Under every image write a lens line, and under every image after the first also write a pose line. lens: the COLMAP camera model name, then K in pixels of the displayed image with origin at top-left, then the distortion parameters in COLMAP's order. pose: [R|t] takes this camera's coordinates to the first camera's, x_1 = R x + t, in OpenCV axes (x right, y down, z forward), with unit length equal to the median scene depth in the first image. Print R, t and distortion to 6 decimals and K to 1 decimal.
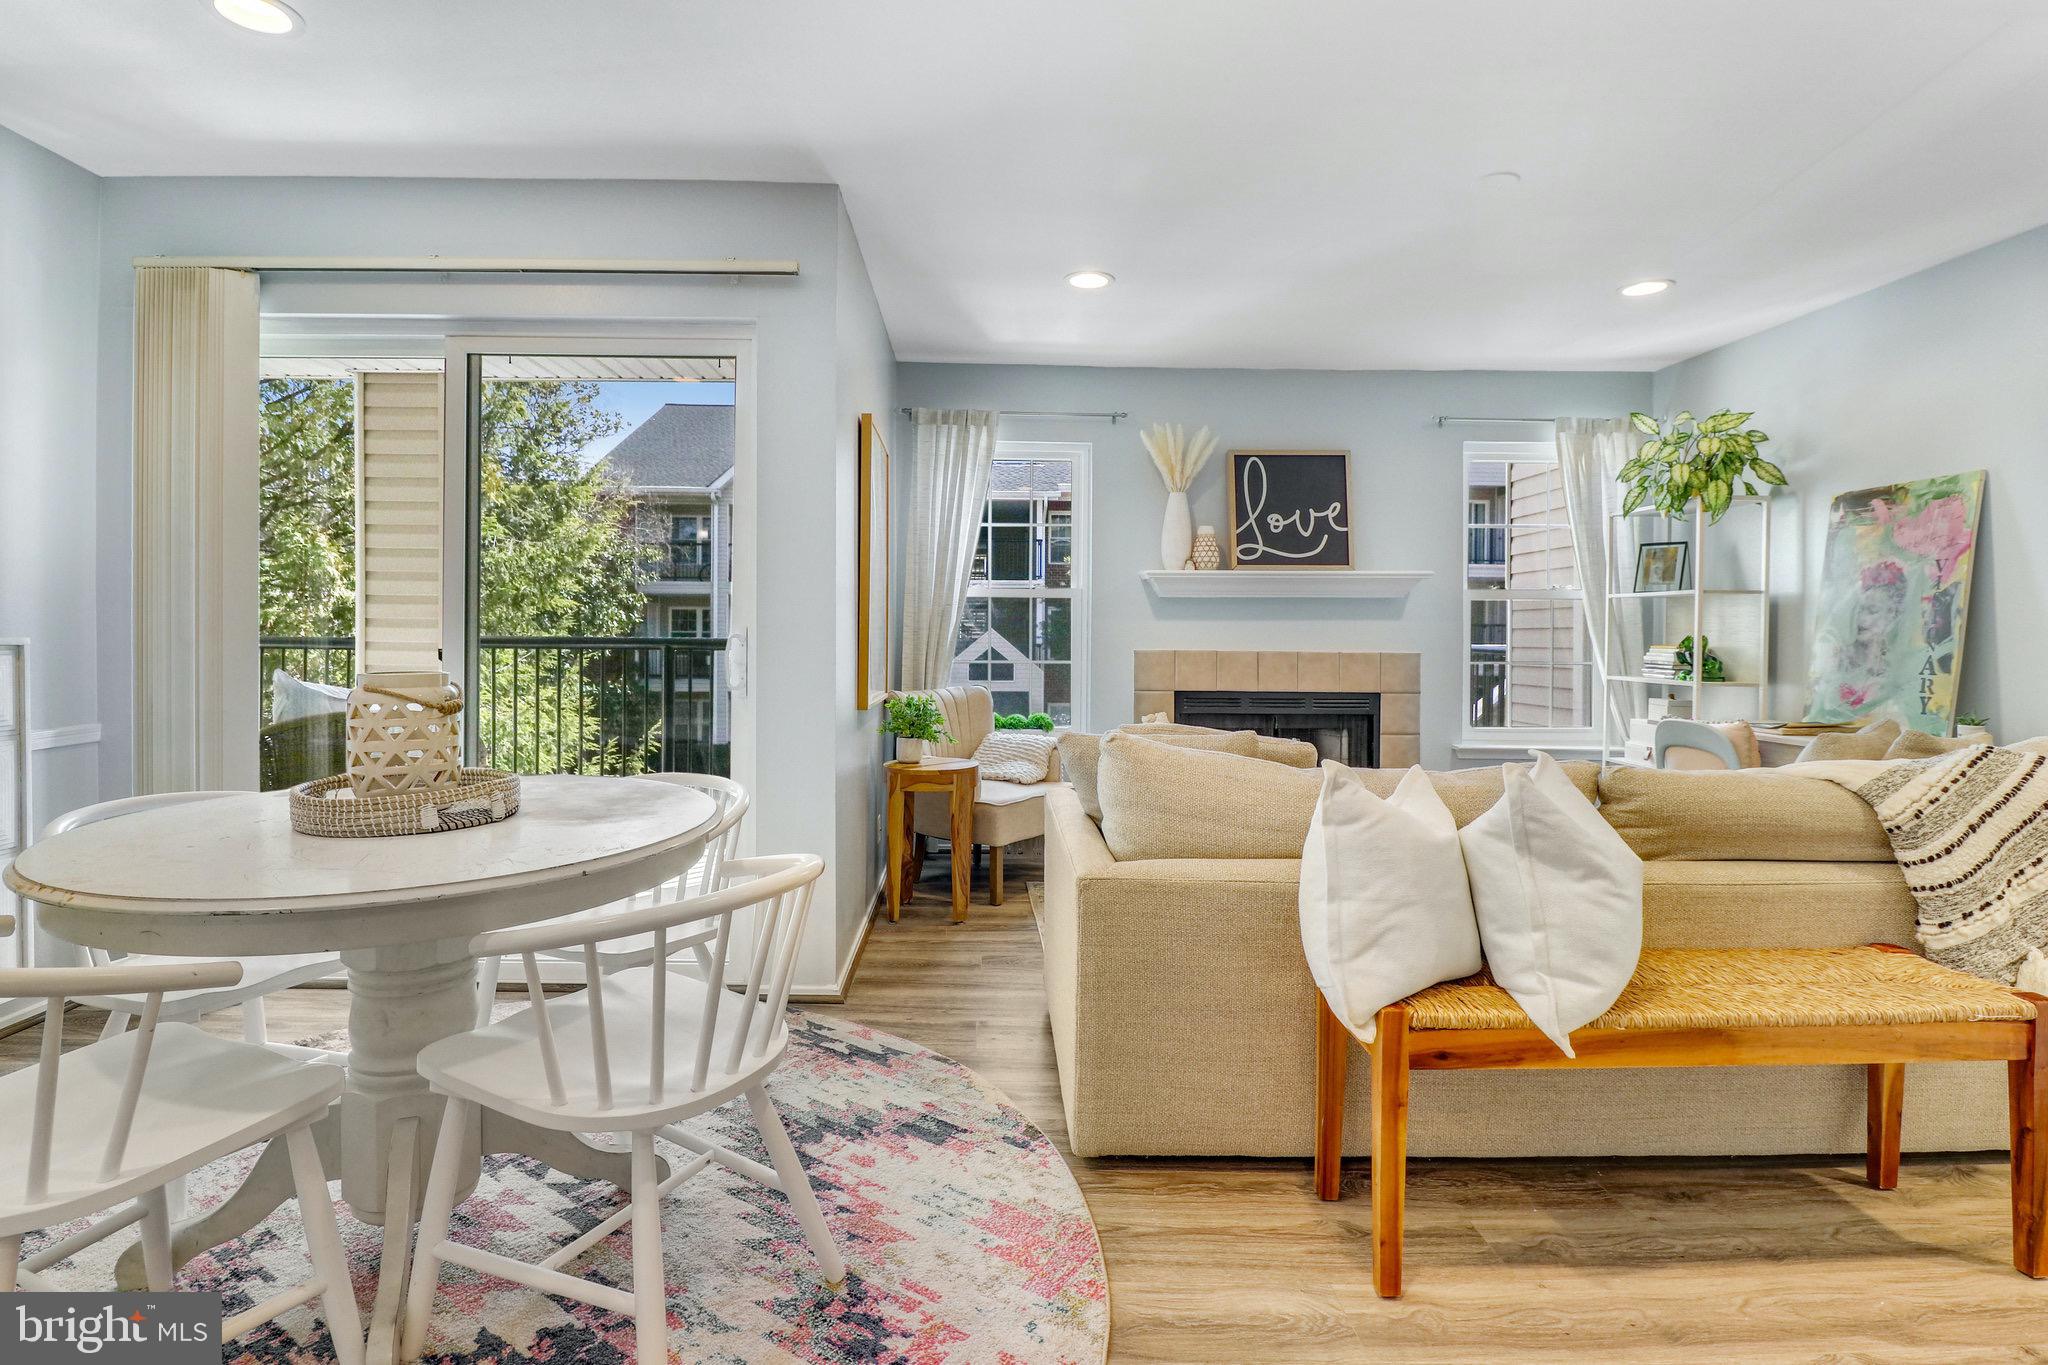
lens RADIAL K [[1003.5, 0, 989.6], [0, 1003.5, 648.2], [0, 0, 1]] dist [0.004653, -0.010204]
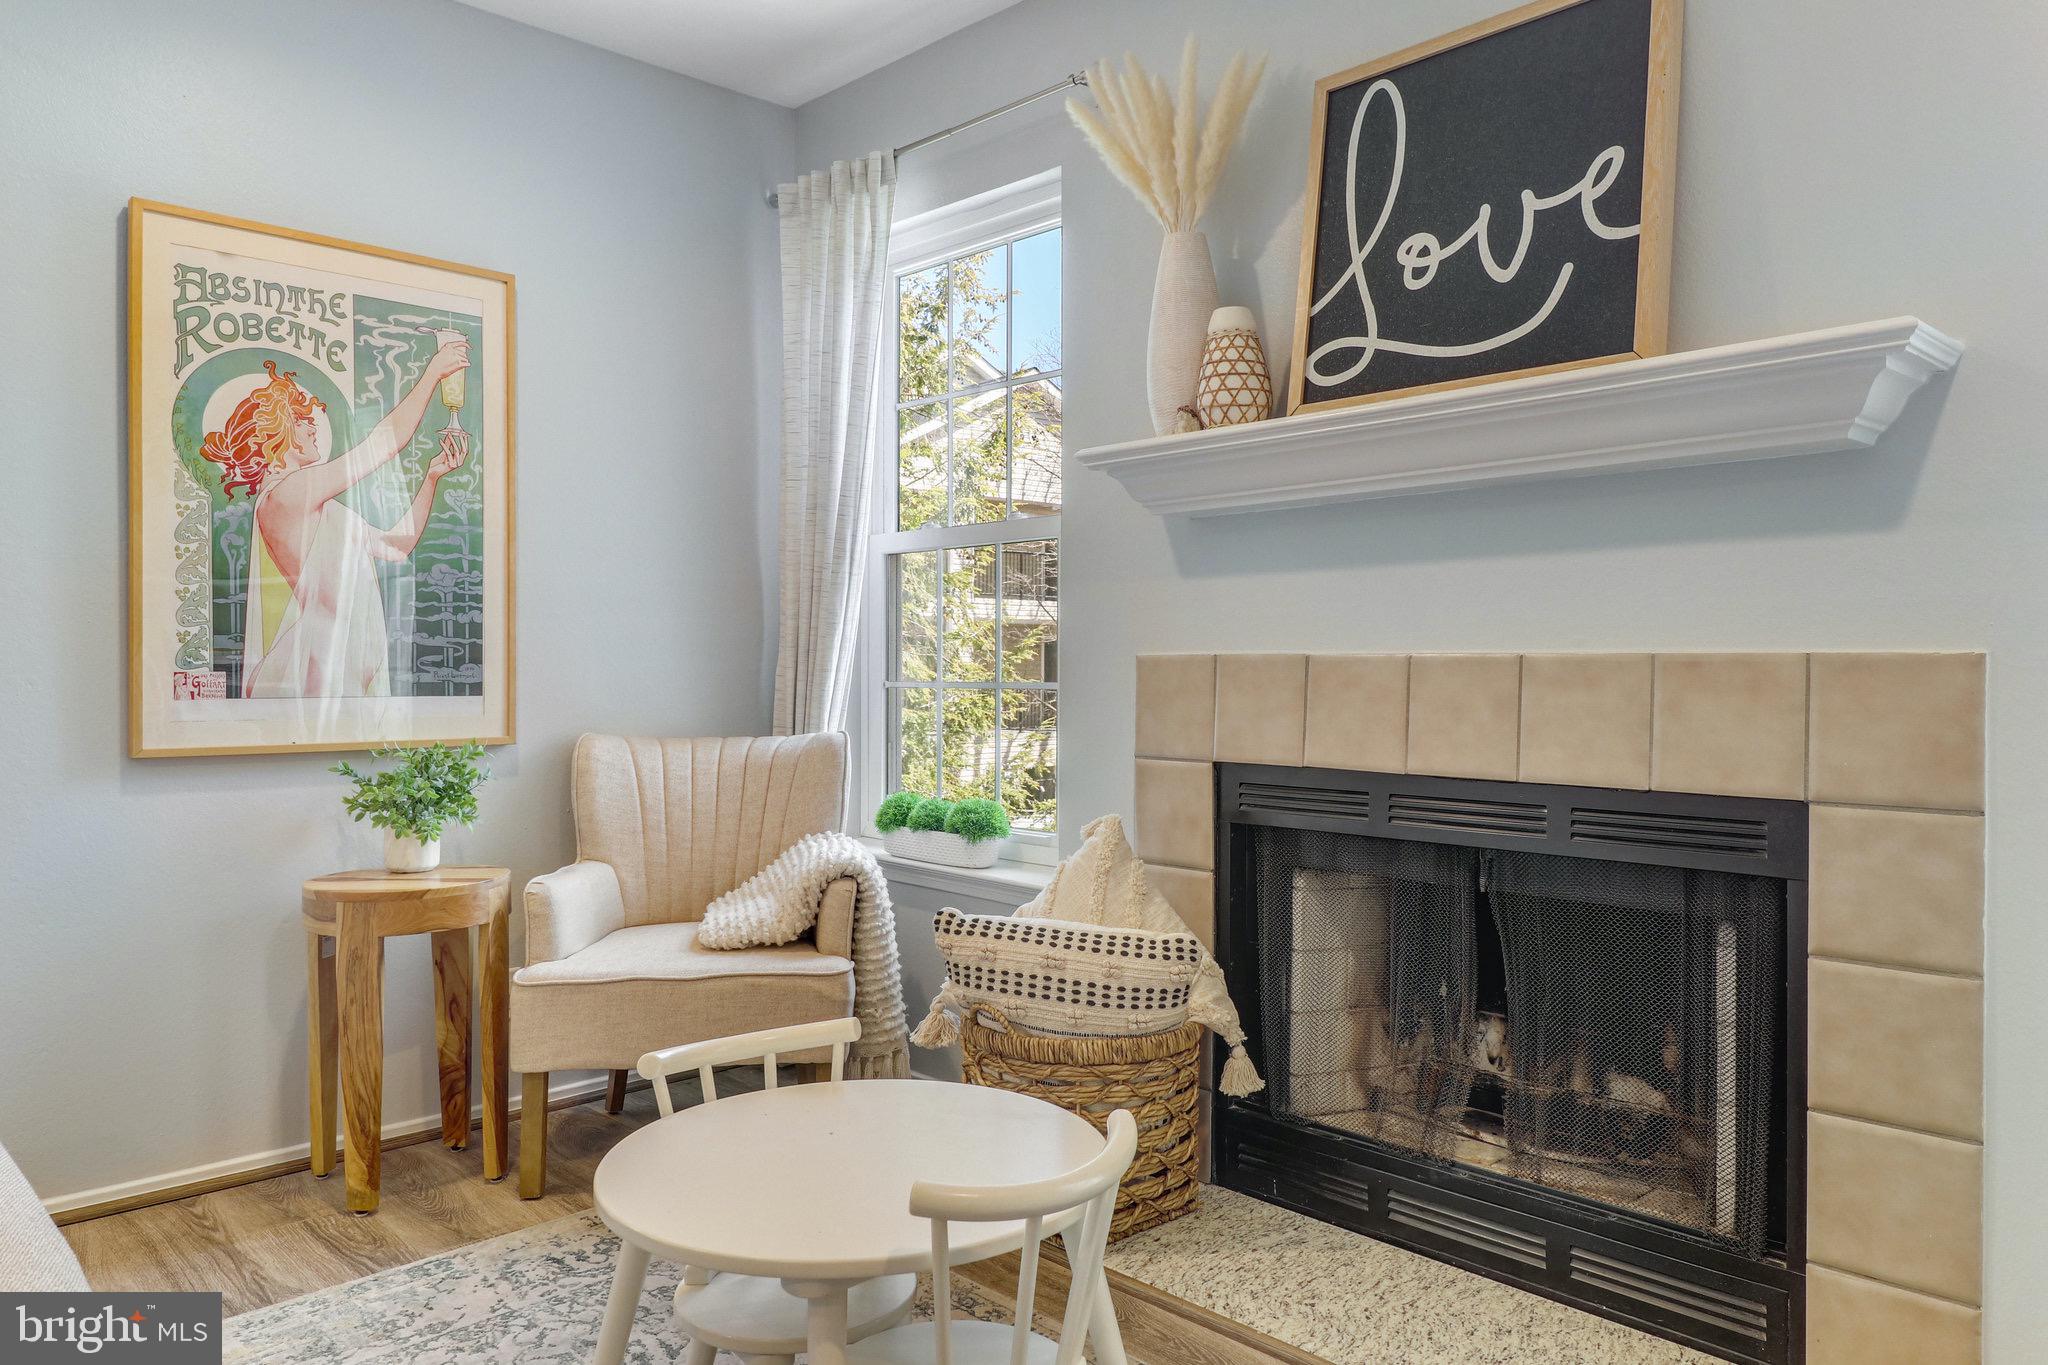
lens RADIAL K [[1406.7, 0, 1028.2], [0, 1406.7, 675.3], [0, 0, 1]] dist [0.013515, -0.012277]
pose [[0.688228, -0.001704, -0.725493, 0.537729], [-0.006364, 0.999945, -0.008385, 0.015279], [0.725467, 0.010388, 0.688179, 0.601674]]
